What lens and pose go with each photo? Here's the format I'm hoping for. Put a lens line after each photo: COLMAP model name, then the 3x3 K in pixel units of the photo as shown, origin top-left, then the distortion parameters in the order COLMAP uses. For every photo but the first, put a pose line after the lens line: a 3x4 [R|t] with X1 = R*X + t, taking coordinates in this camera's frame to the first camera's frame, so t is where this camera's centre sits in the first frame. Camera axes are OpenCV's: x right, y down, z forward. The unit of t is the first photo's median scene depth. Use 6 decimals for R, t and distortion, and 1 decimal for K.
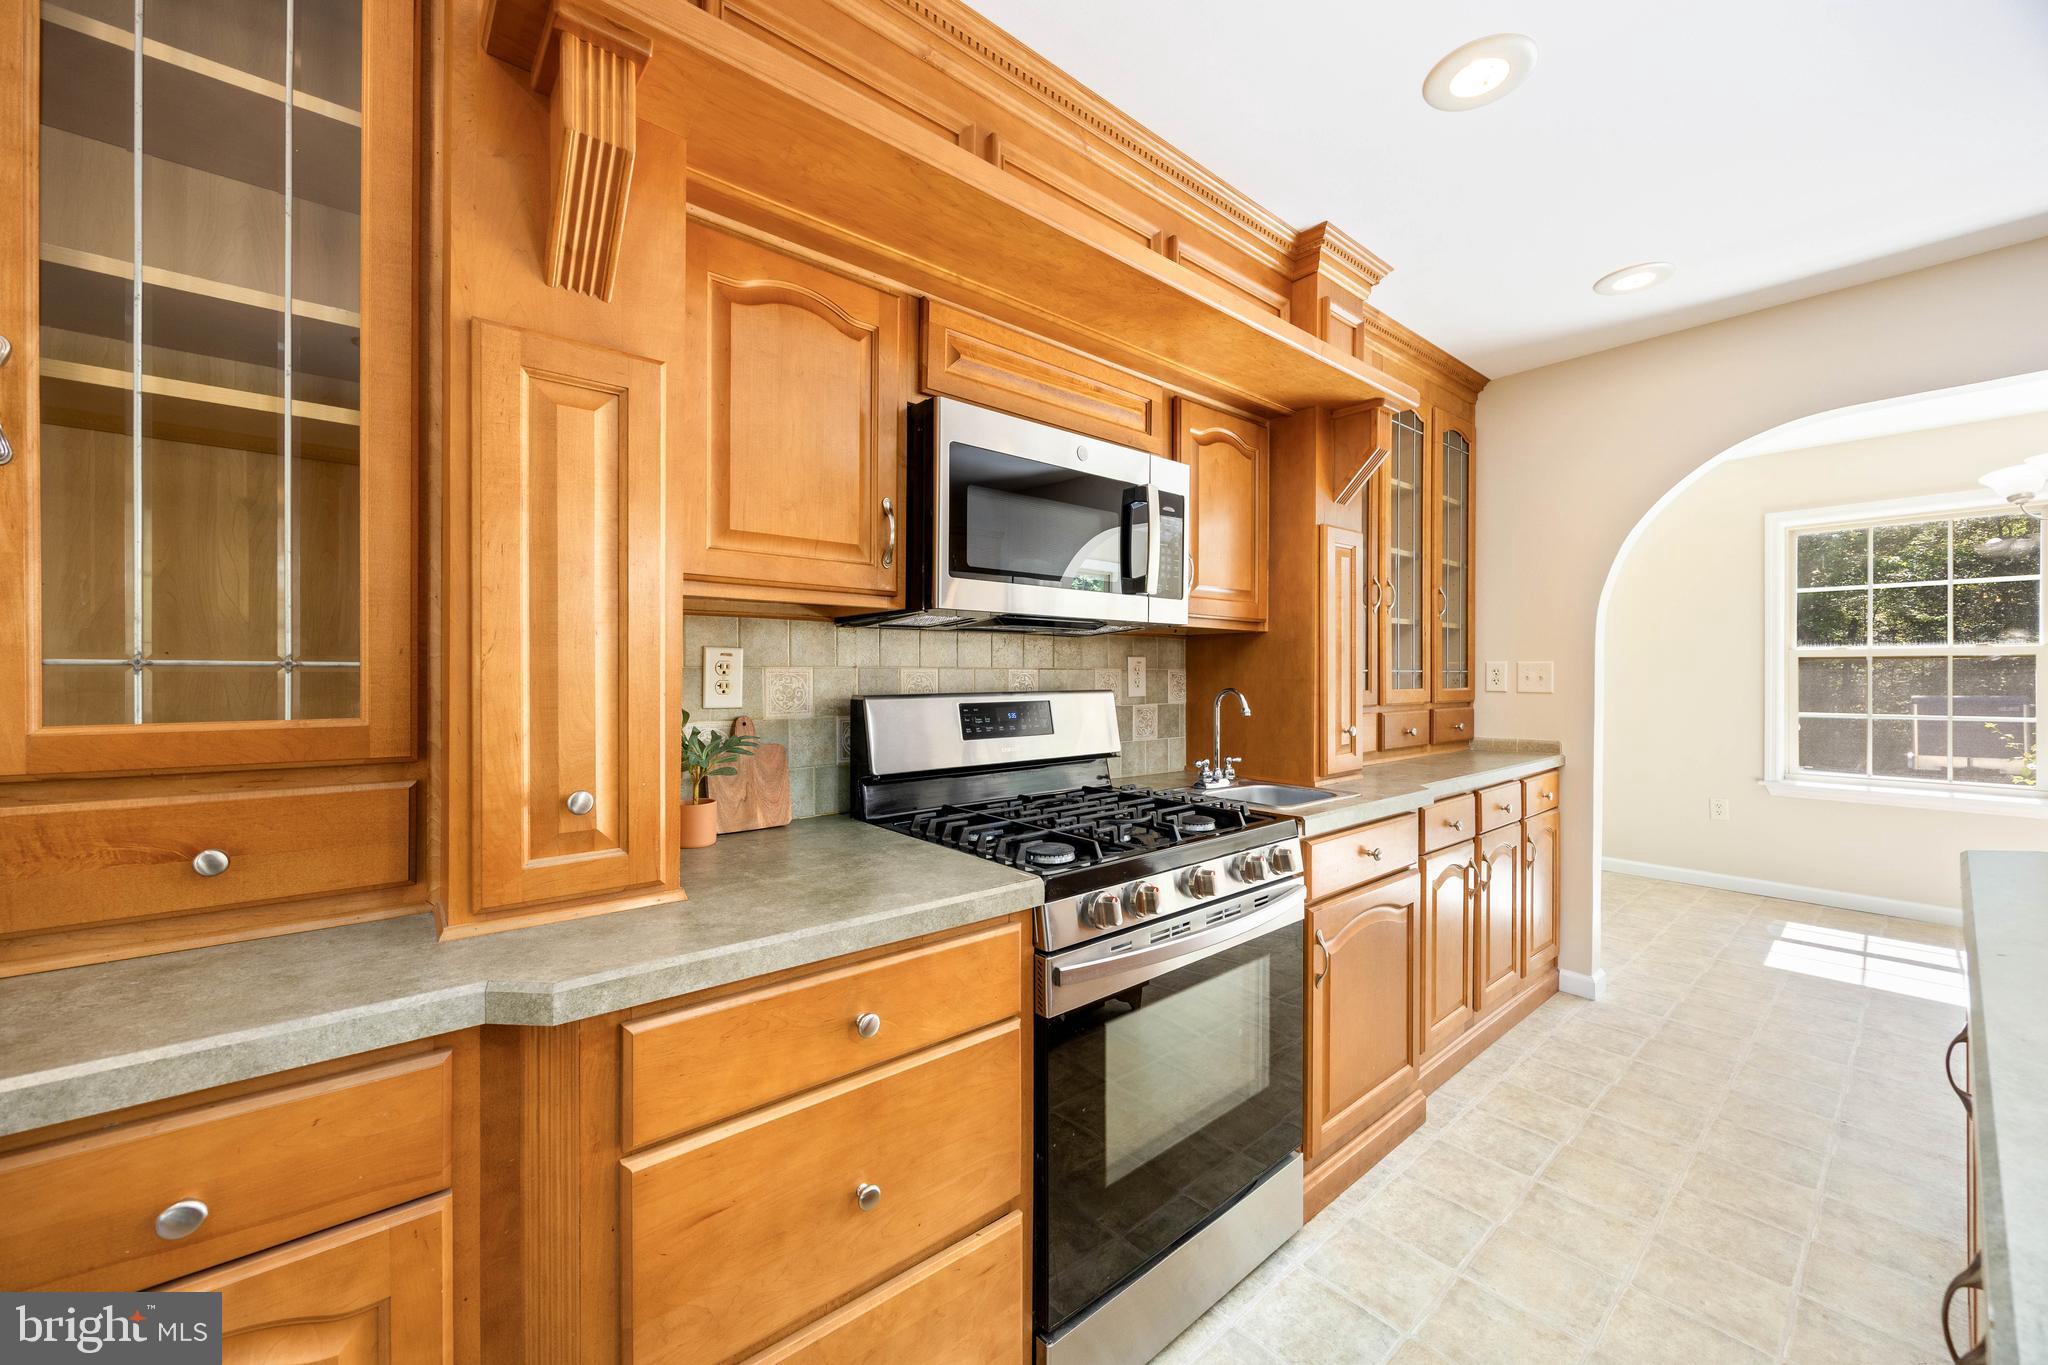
lens RADIAL K [[783.6, 0, 1023.6], [0, 783.6, 672.3], [0, 0, 1]] dist [-0.001085, 0.000259]
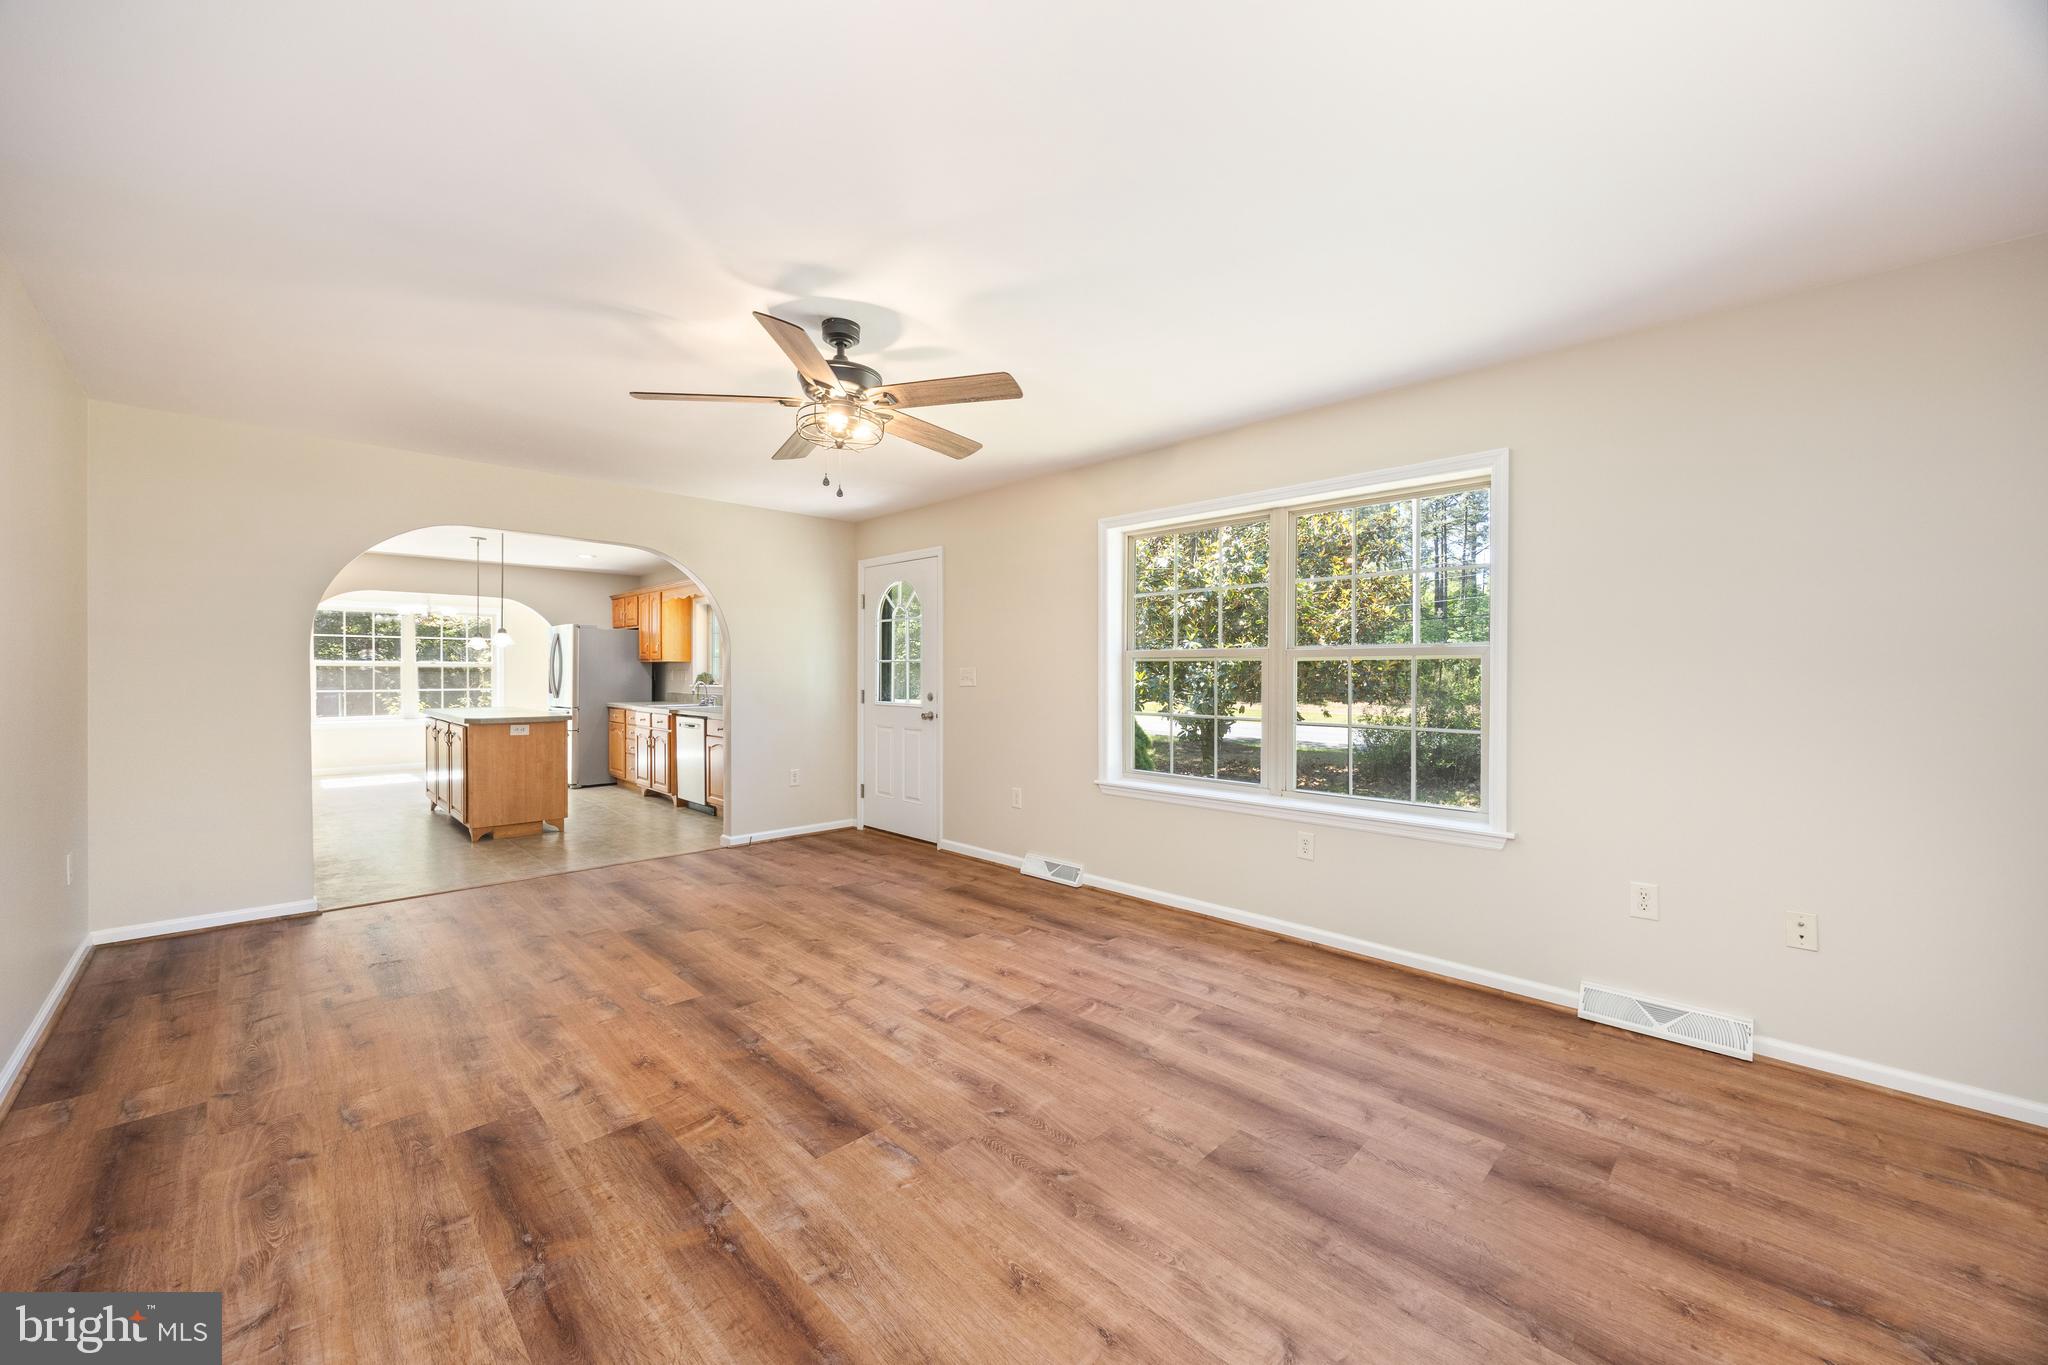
lens RADIAL K [[783.6, 0, 1039.4], [0, 783.6, 675.4], [0, 0, 1]] dist [-0.001085, 0.000259]
pose [[-0.089525, -0.001940, 0.995983, -3.316043], [-0.005945, 0.999981, 0.001413, -0.016708], [-0.995967, -0.005794, -0.089535, -1.984981]]
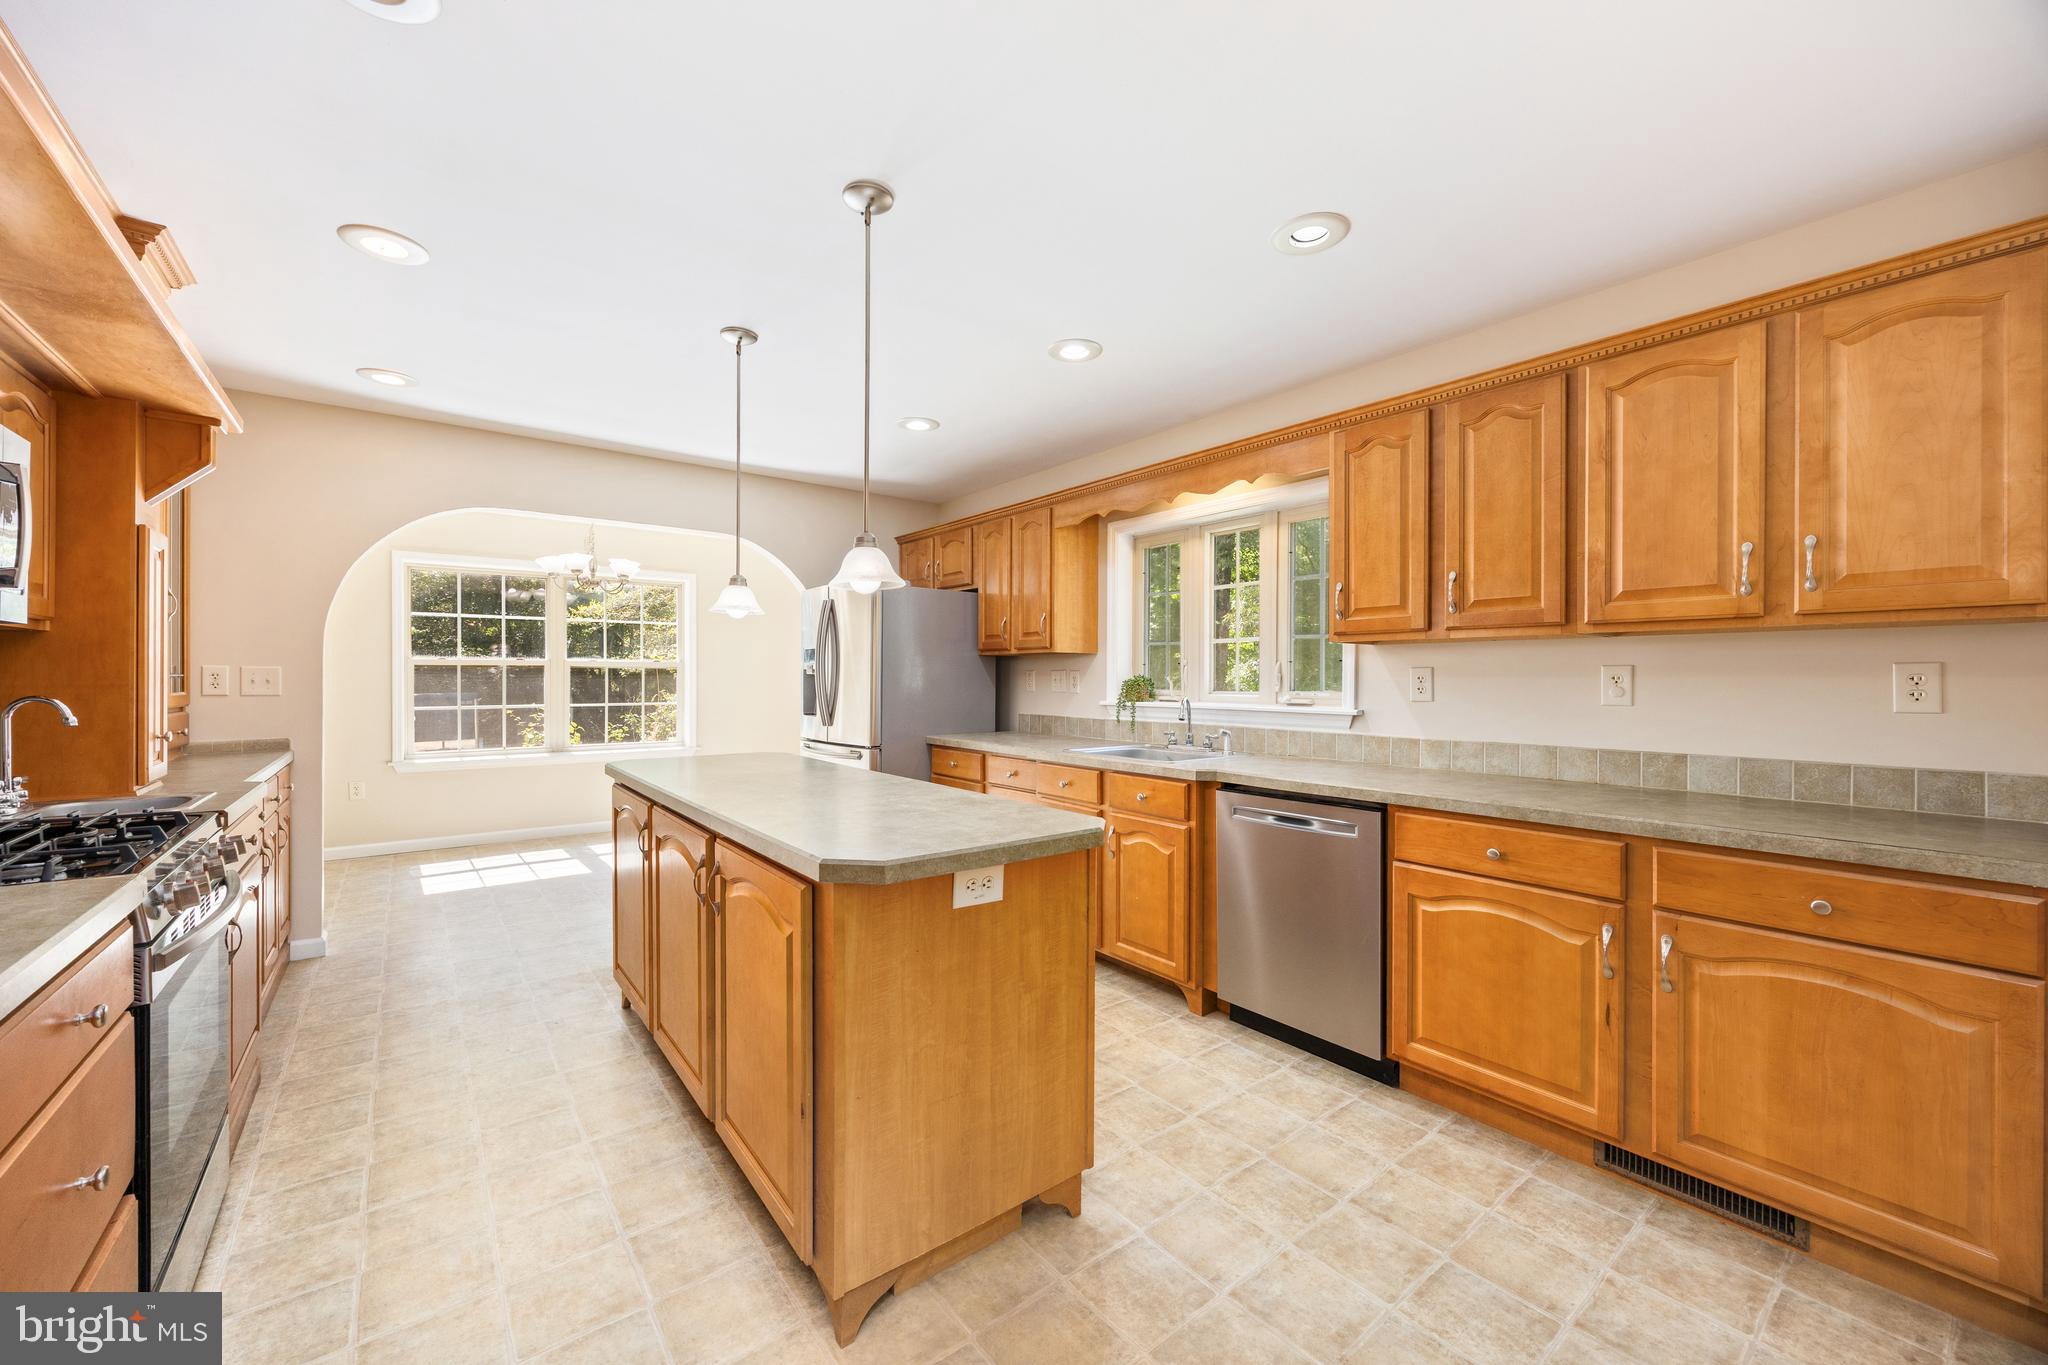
lens RADIAL K [[783.6, 0, 1029.8], [0, 783.6, 692.8], [0, 0, 1]] dist [-0.001085, 0.000259]
pose [[0.032614, -0.018843, 0.999290, -0.672112], [-0.004907, 0.999807, 0.019013, -0.005483], [-0.999456, -0.005524, 0.032515, -0.158025]]
